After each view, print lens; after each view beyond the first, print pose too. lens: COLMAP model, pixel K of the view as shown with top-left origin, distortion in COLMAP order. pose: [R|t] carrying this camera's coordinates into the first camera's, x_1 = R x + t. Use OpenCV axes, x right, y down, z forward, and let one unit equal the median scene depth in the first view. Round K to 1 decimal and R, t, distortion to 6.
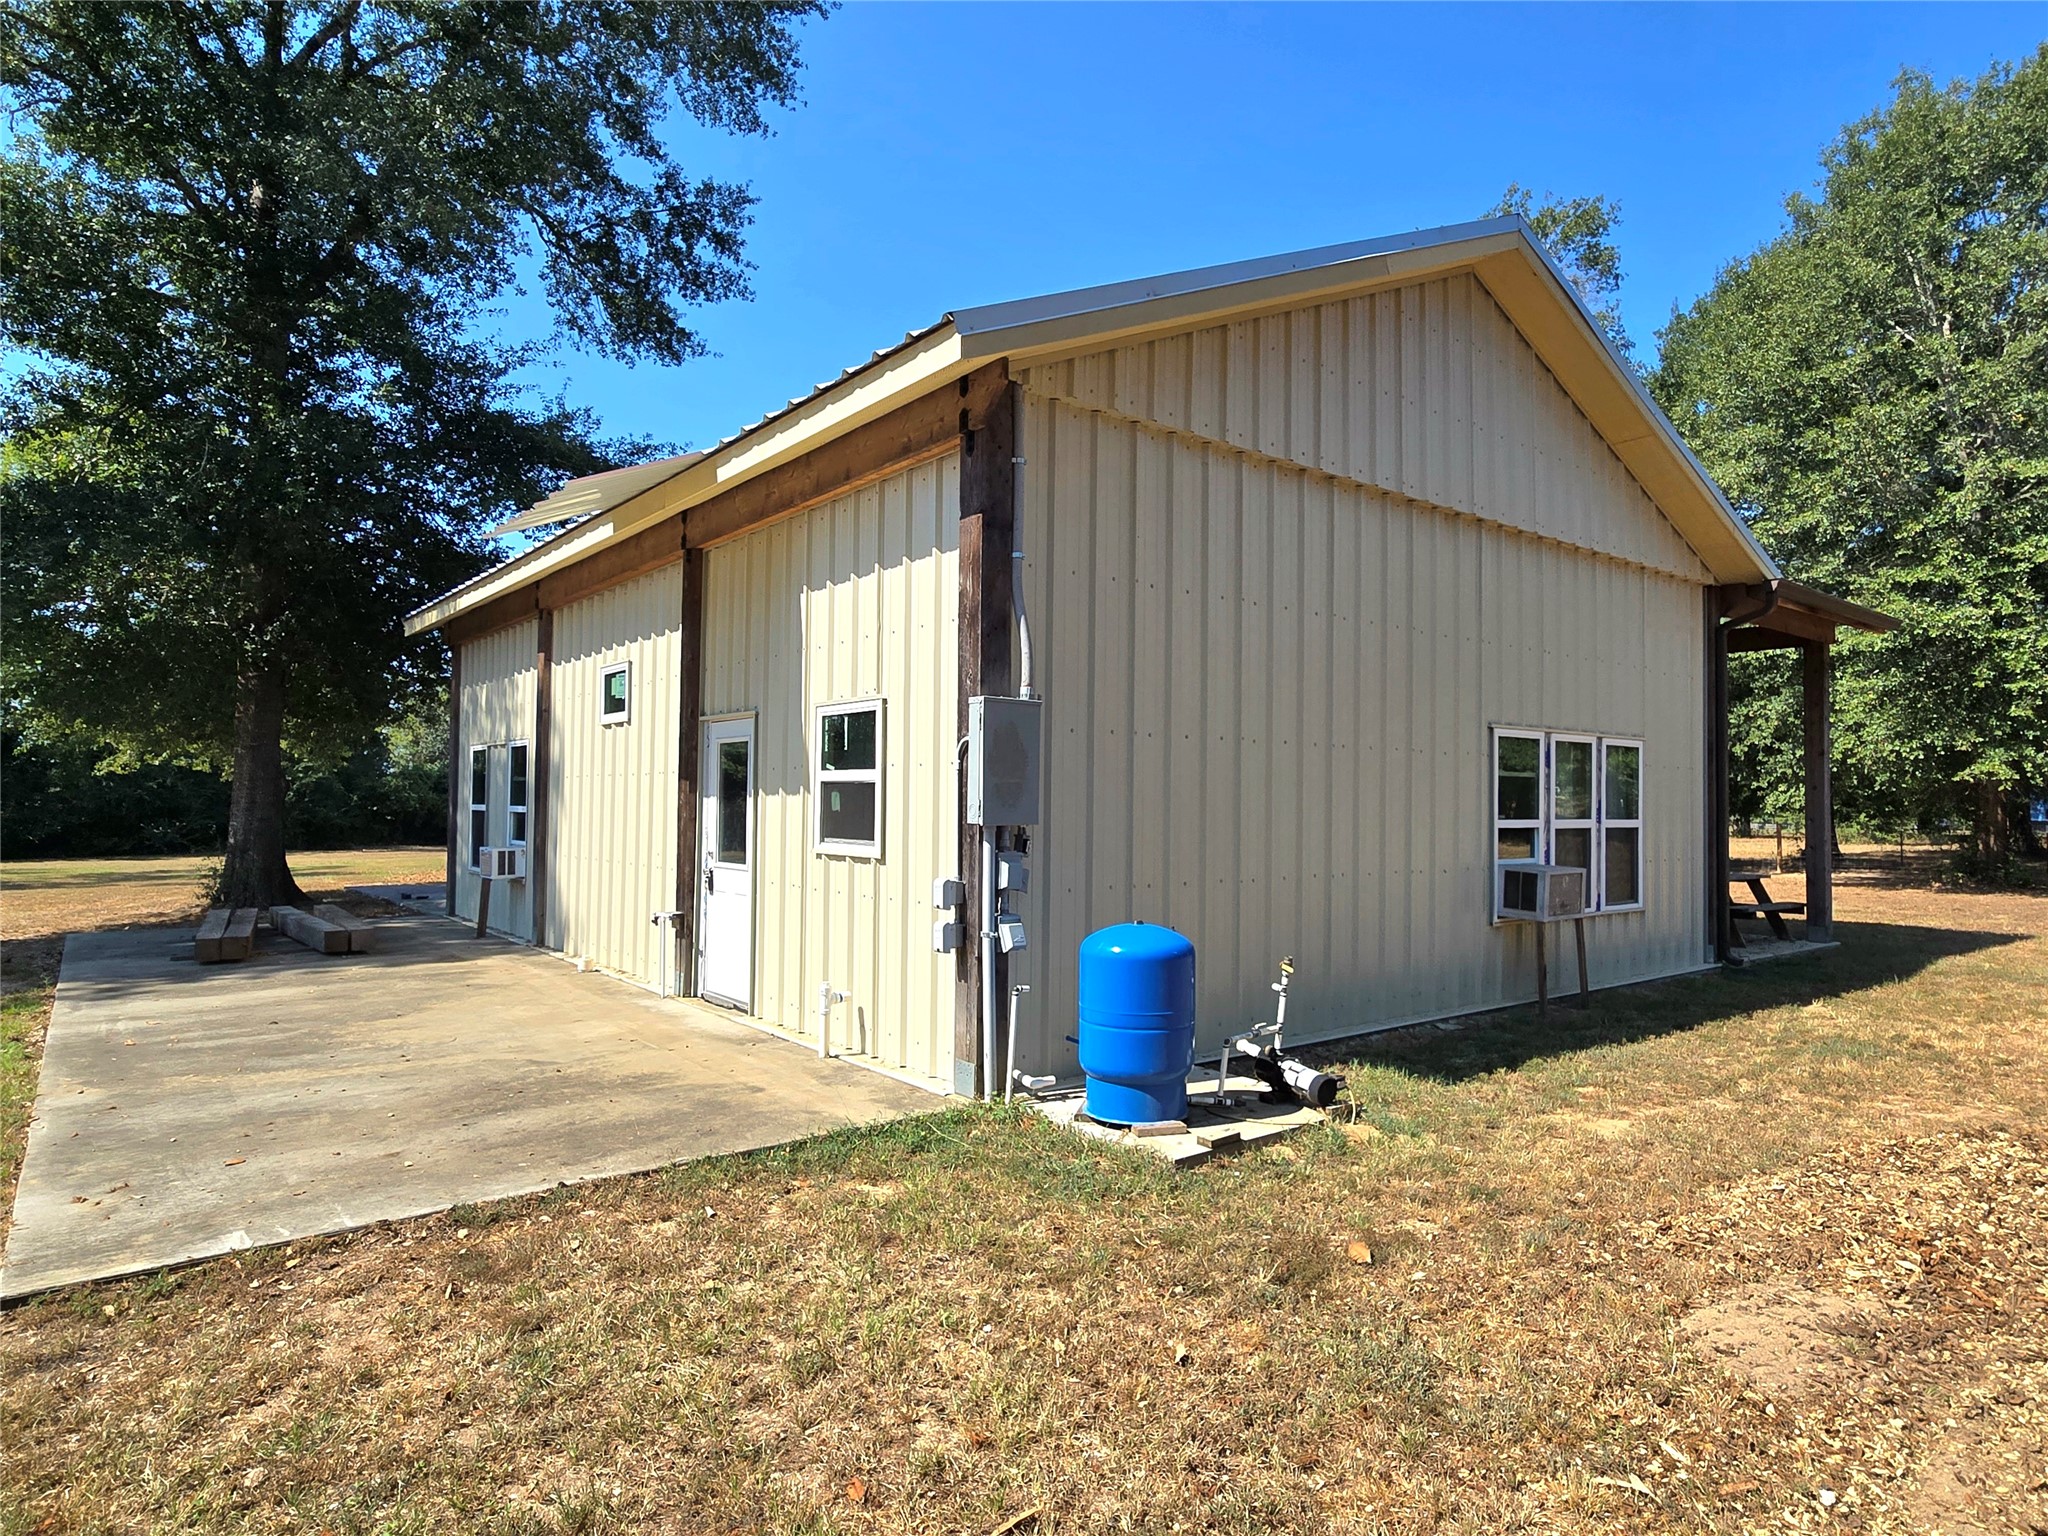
lens RADIAL K [[871.3, 0, 1024.0], [0, 871.3, 768.0], [0, 0, 1]] dist [0.000062, 0.003499]
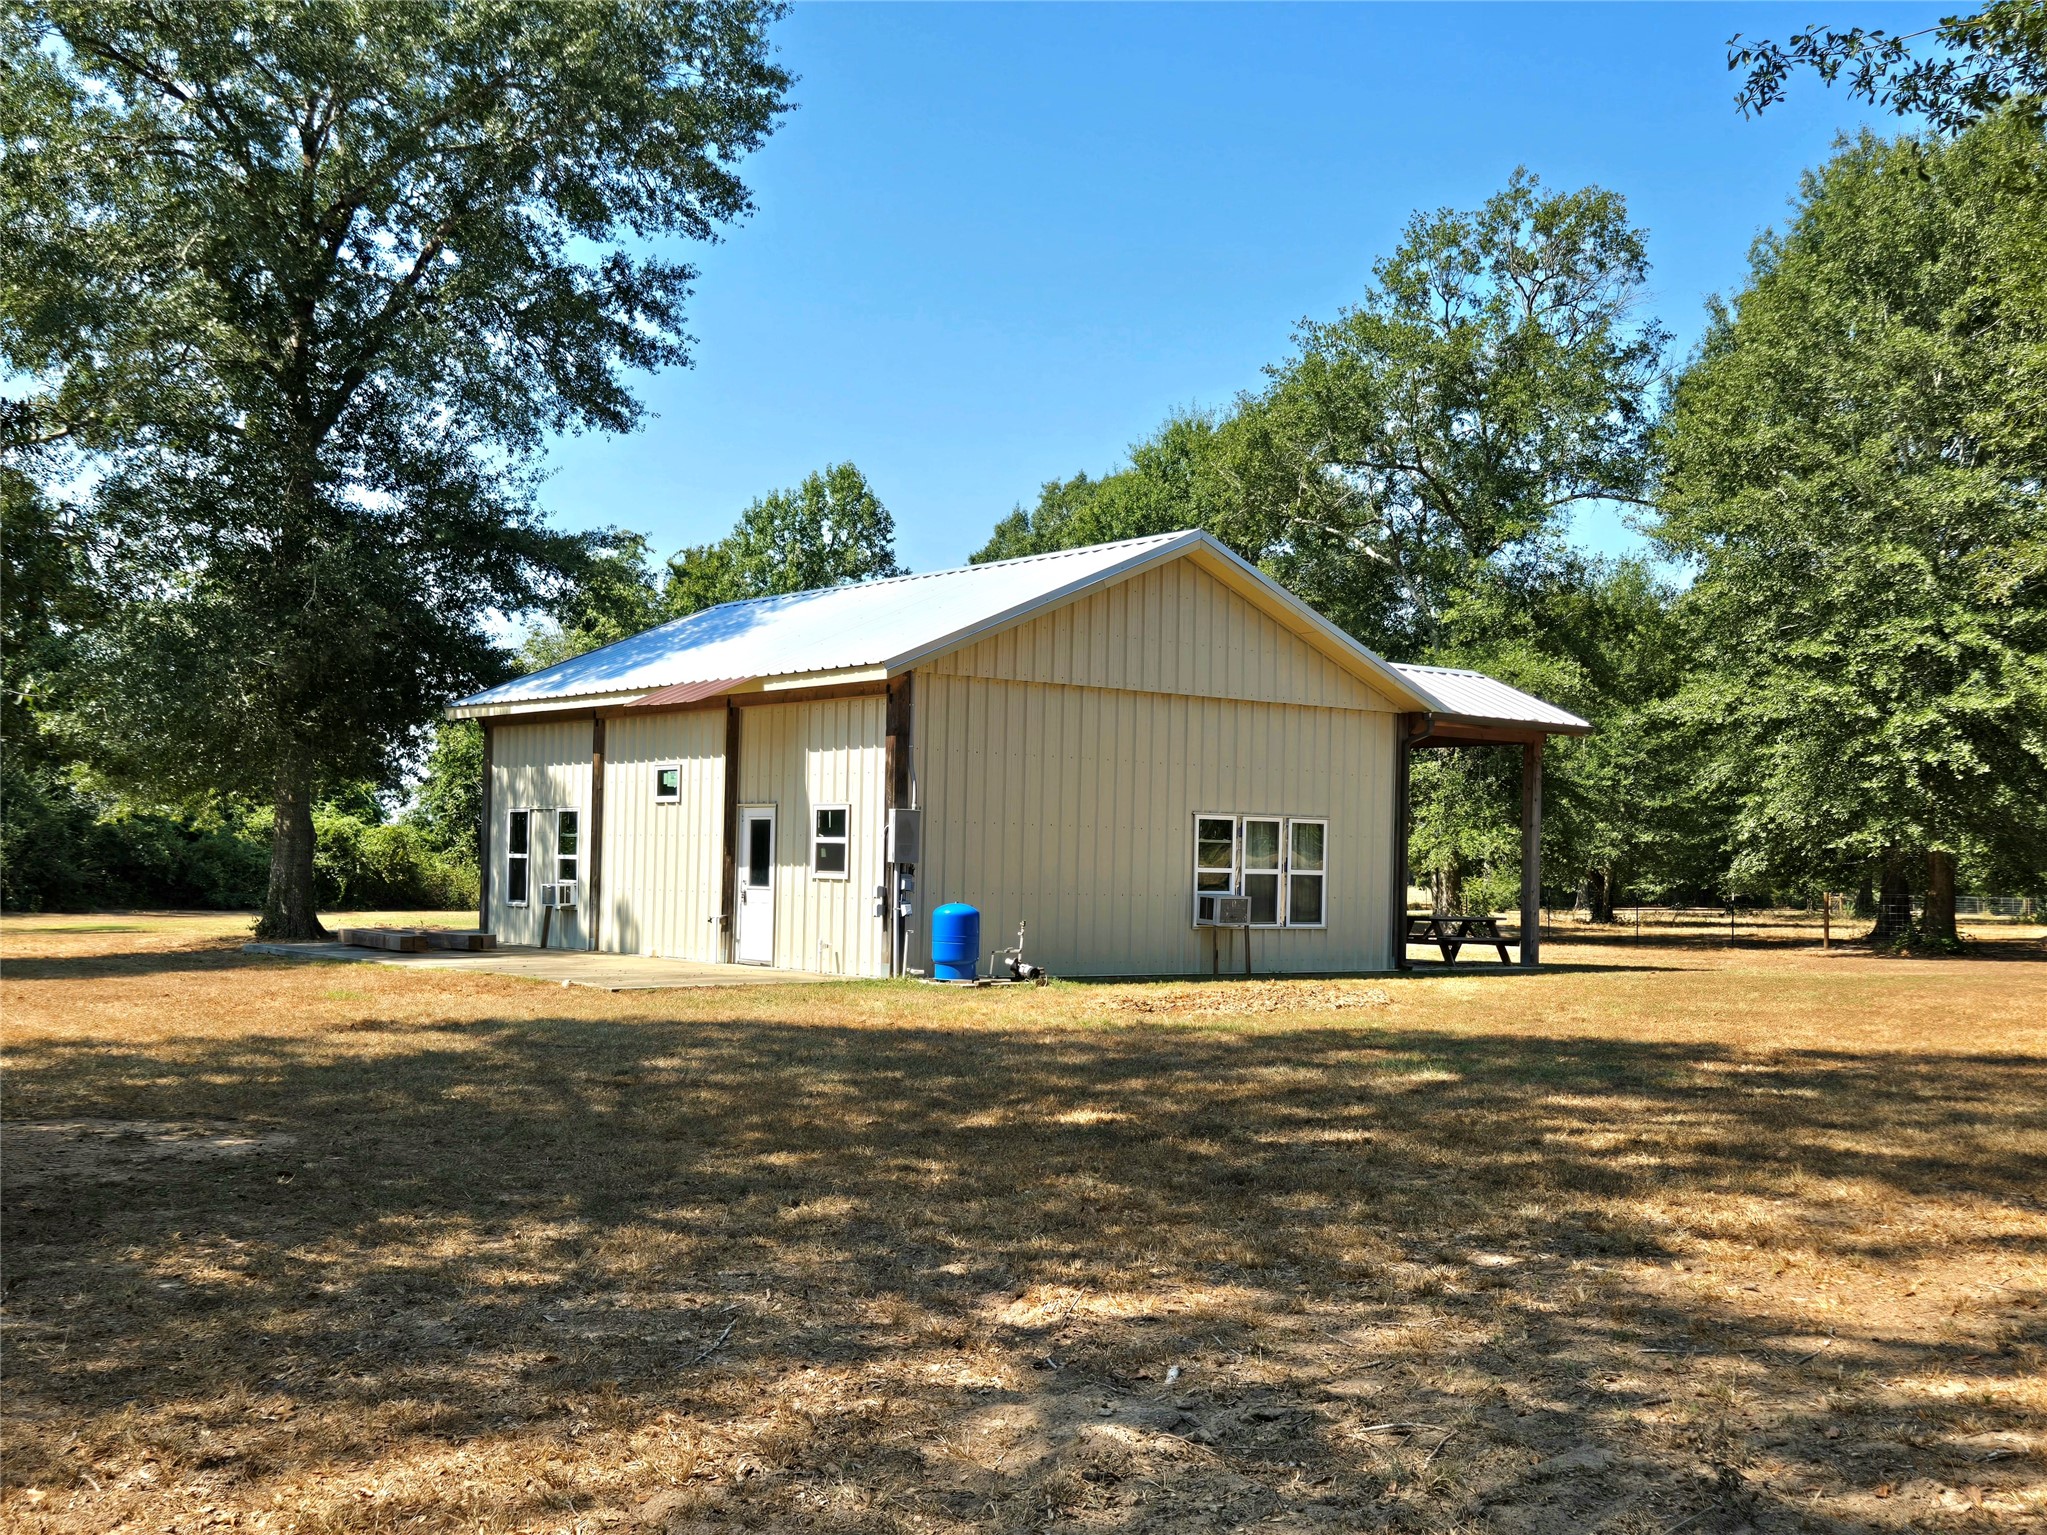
lens RADIAL K [[1342.3, 0, 1032.1], [0, 1342.3, 824.2], [0, 0, 1]] dist [0.002086, 0.000283]
pose [[0.999467, 0.010748, 0.030822, 0.144371], [-0.011095, 0.999877, 0.011105, -0.057322], [-0.030698, -0.011441, 0.999463, -1.798810]]
